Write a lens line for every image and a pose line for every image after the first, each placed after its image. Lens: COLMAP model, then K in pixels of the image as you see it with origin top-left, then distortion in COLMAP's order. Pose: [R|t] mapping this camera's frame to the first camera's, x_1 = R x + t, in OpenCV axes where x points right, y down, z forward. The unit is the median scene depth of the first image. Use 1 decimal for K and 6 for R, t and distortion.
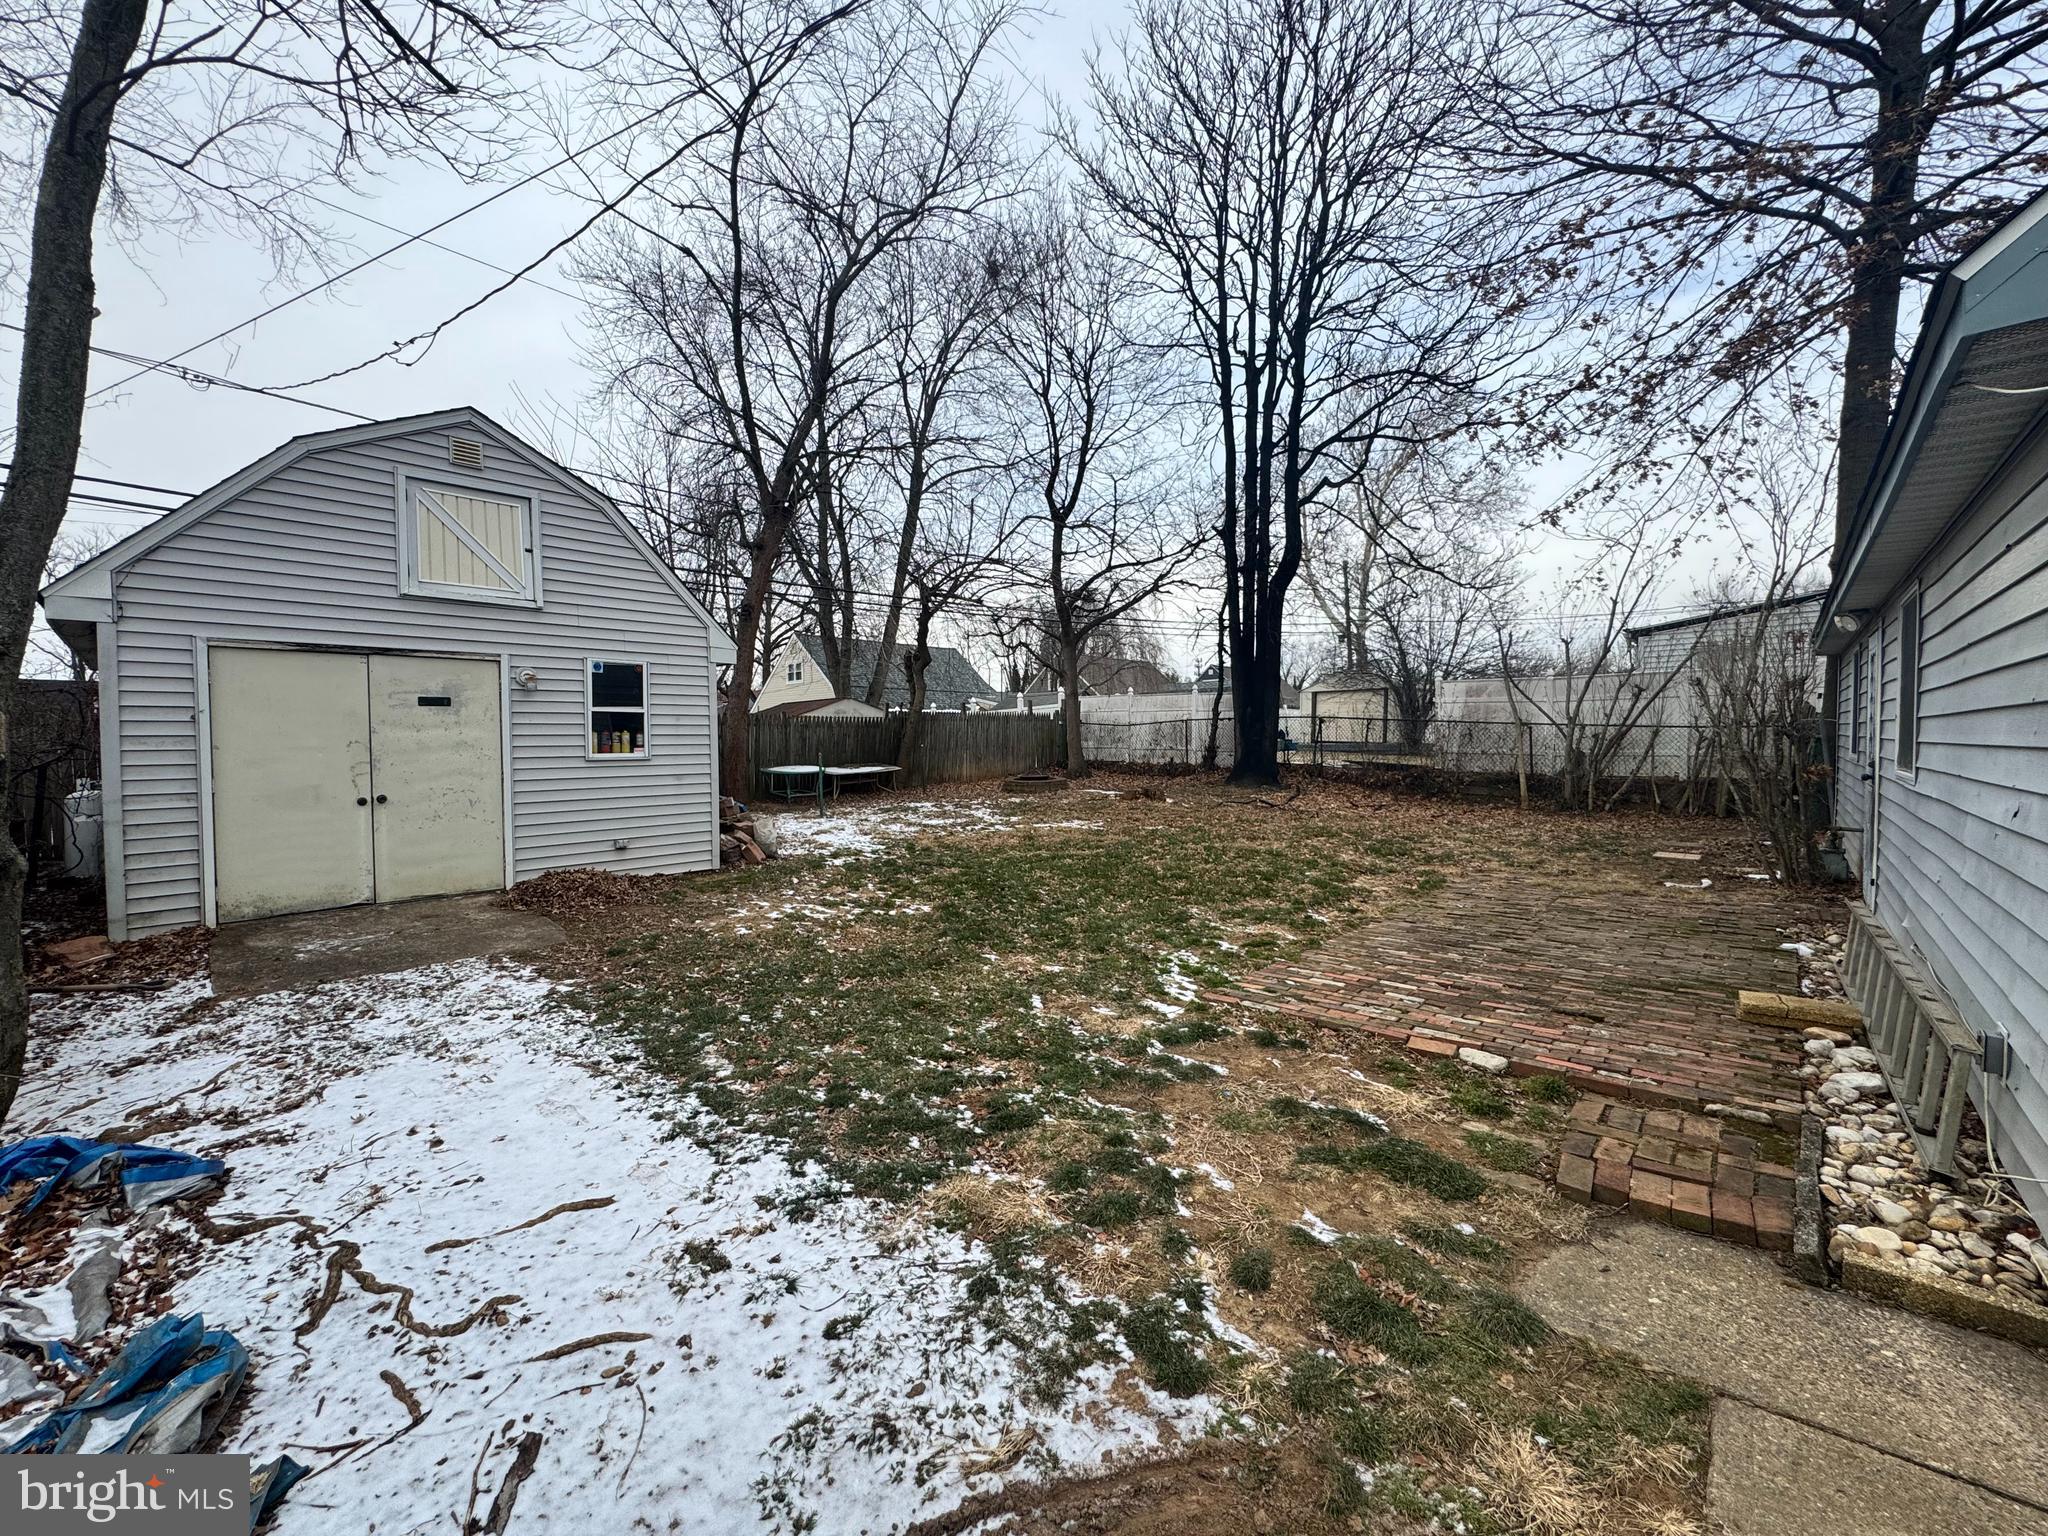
lens RADIAL K [[819.2, 0, 1020.3], [0, 819.2, 765.6], [0, 0, 1]] dist [-0.002465, 0.000093]
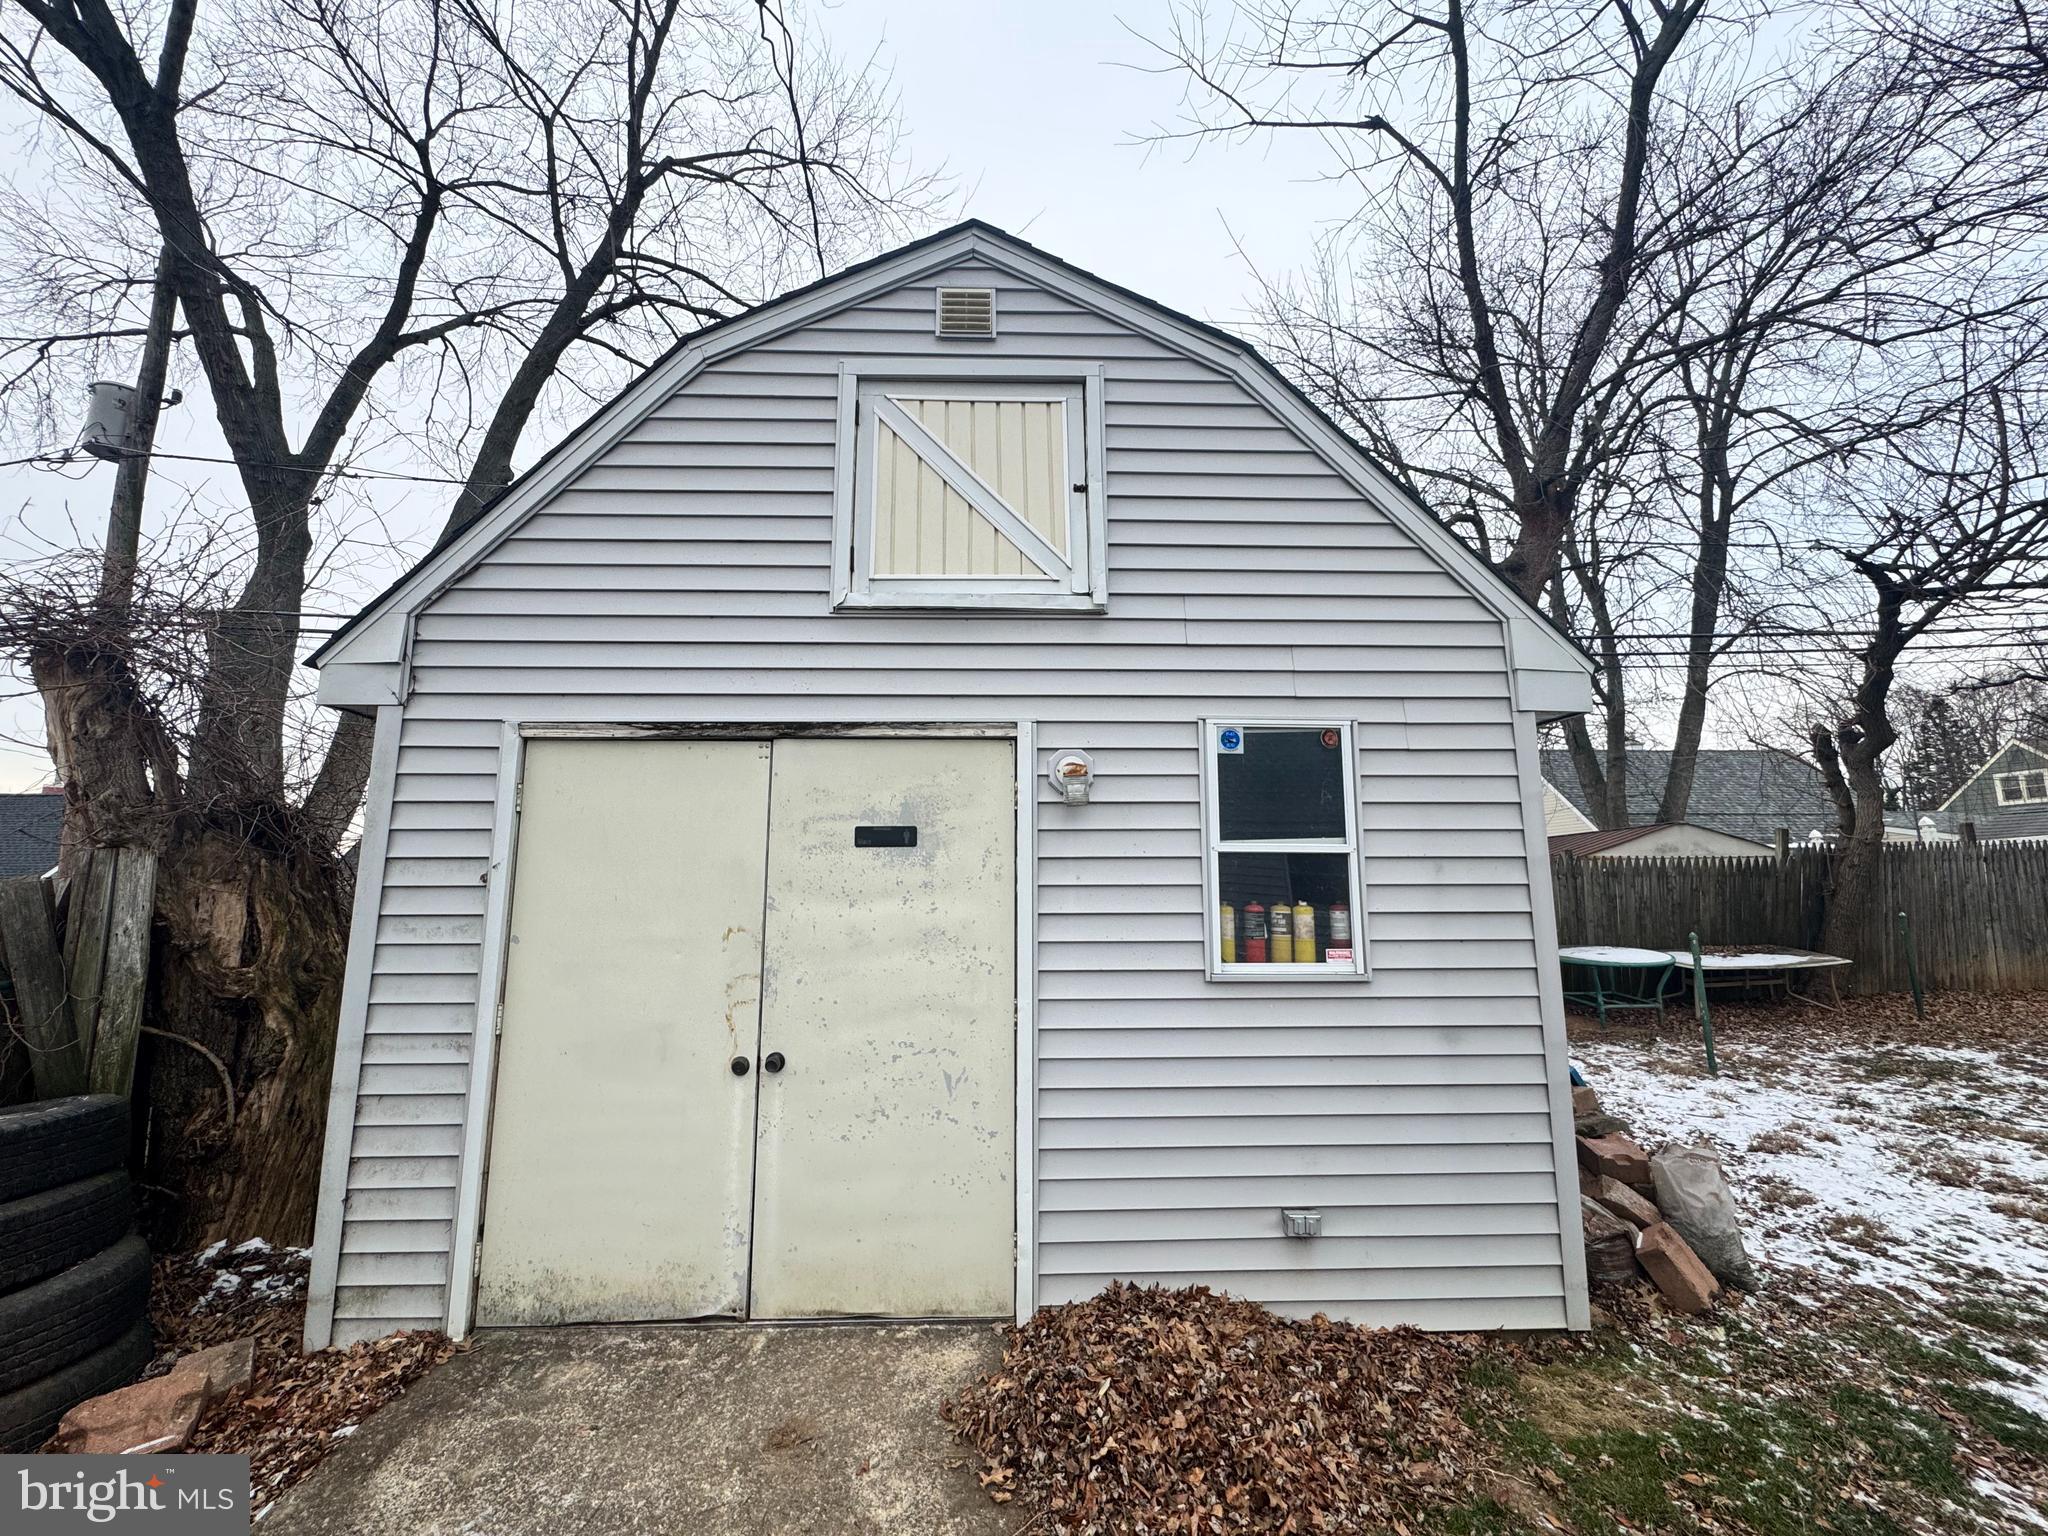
lens RADIAL K [[819.2, 0, 1018.4], [0, 819.2, 768.0], [0, 0, 1]] dist [-0.002465, 0.000093]
pose [[0.704596, -0.097705, -0.702851, -0.346450], [-0.027243, 0.986021, -0.164380, -0.043238], [0.709086, 0.134969, 0.692084, 0.727665]]
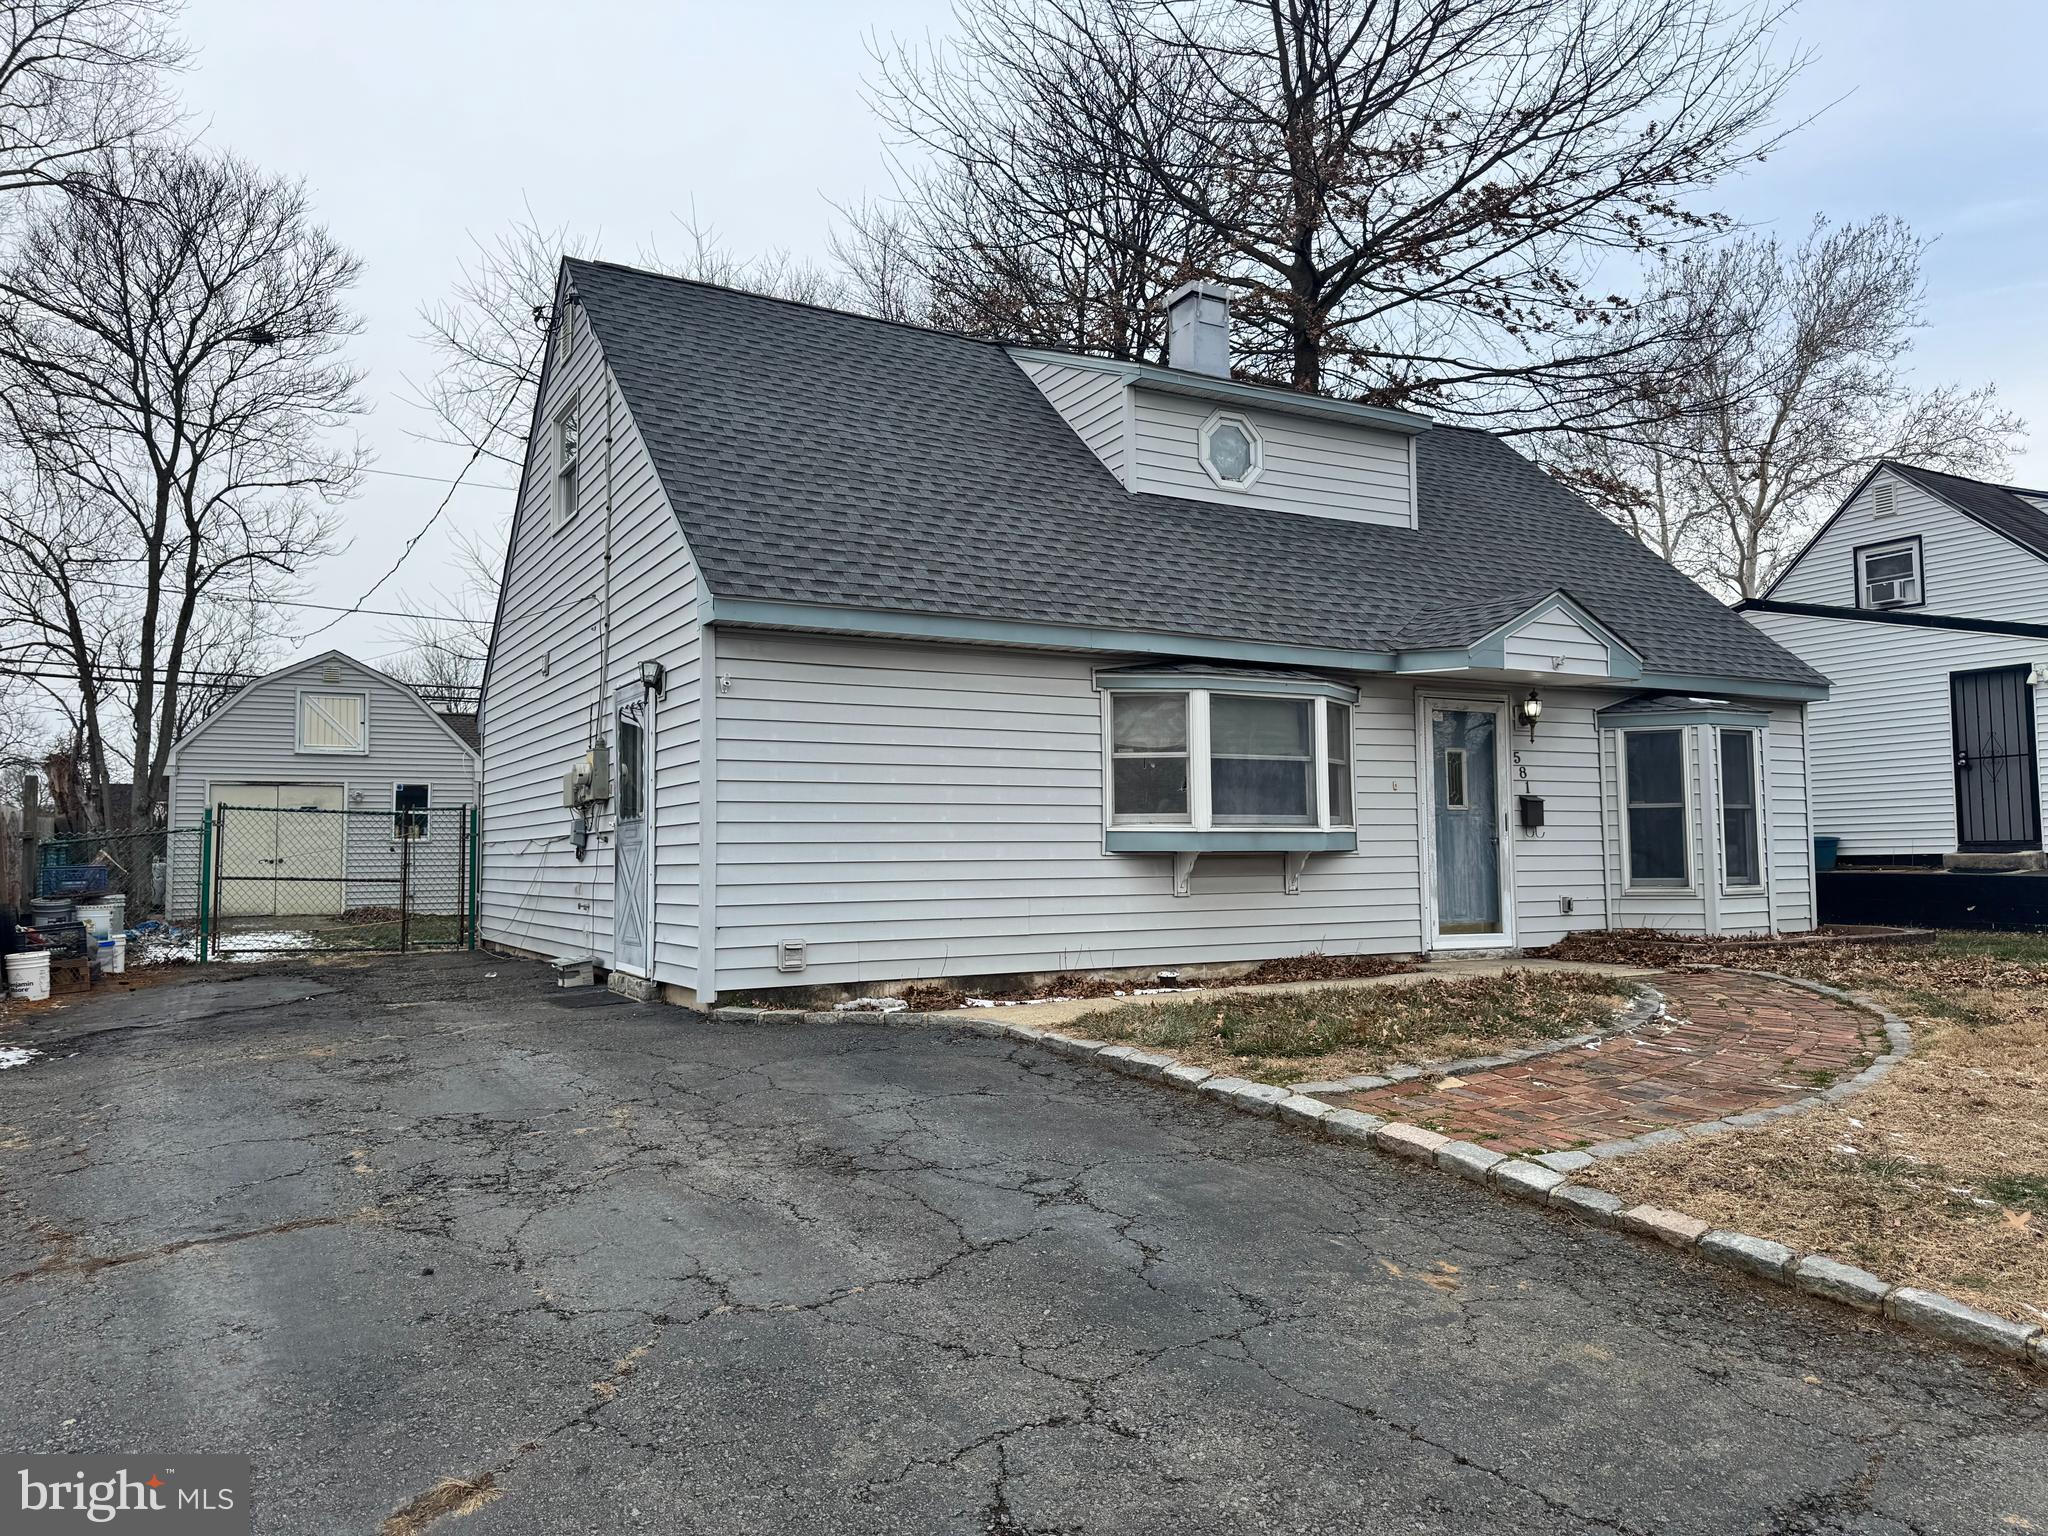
lens RADIAL K [[1436.5, 0, 1026.1], [0, 1436.5, 772.6], [0, 0, 1]] dist [0.006011, 0.000799]
pose [[0.953668, -0.021051, -0.300122, 1.787306], [-0.006370, 0.995913, -0.090097, 0.121245], [0.300792, 0.087834, 0.949636, -1.591239]]
